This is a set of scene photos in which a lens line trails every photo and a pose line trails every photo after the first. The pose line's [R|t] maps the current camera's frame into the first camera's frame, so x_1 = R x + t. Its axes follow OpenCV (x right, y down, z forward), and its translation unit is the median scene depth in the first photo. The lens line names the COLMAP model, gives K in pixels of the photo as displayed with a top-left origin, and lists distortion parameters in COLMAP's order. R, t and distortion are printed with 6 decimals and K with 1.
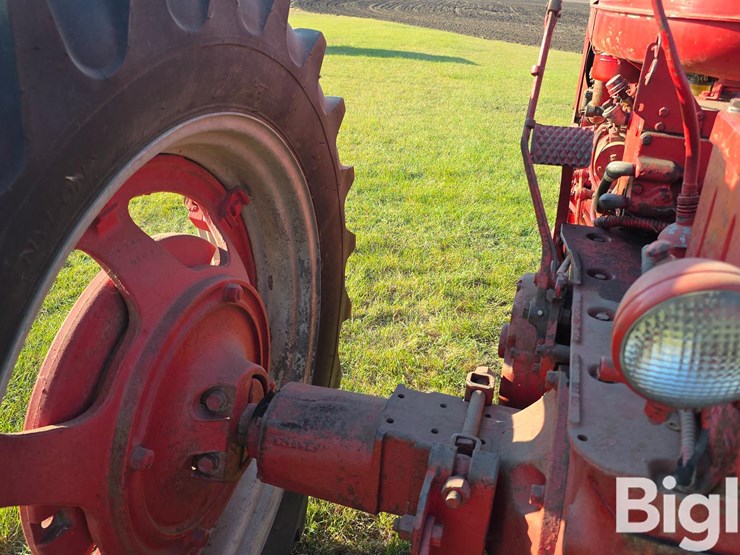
lens RADIAL K [[631.0, 0, 388.2], [0, 631.0, 257.3], [0, 0, 1]] dist [0.061860, -0.104867]
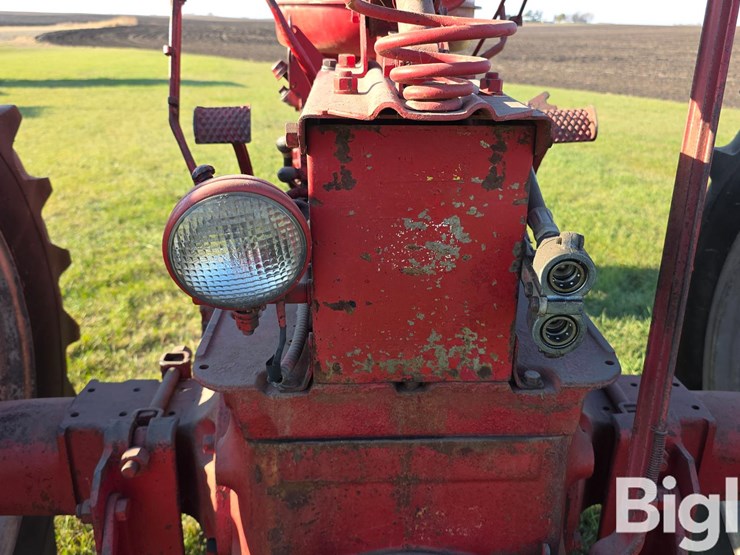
lens RADIAL K [[631.0, 0, 388.2], [0, 631.0, 257.3], [0, 0, 1]] dist [0.061860, -0.104867]
pose [[0.941486, -0.146236, 0.303675, 0.179370], [0.155751, 0.987770, -0.007214, 0.093720], [-0.298906, 0.054090, 0.952748, -0.079747]]
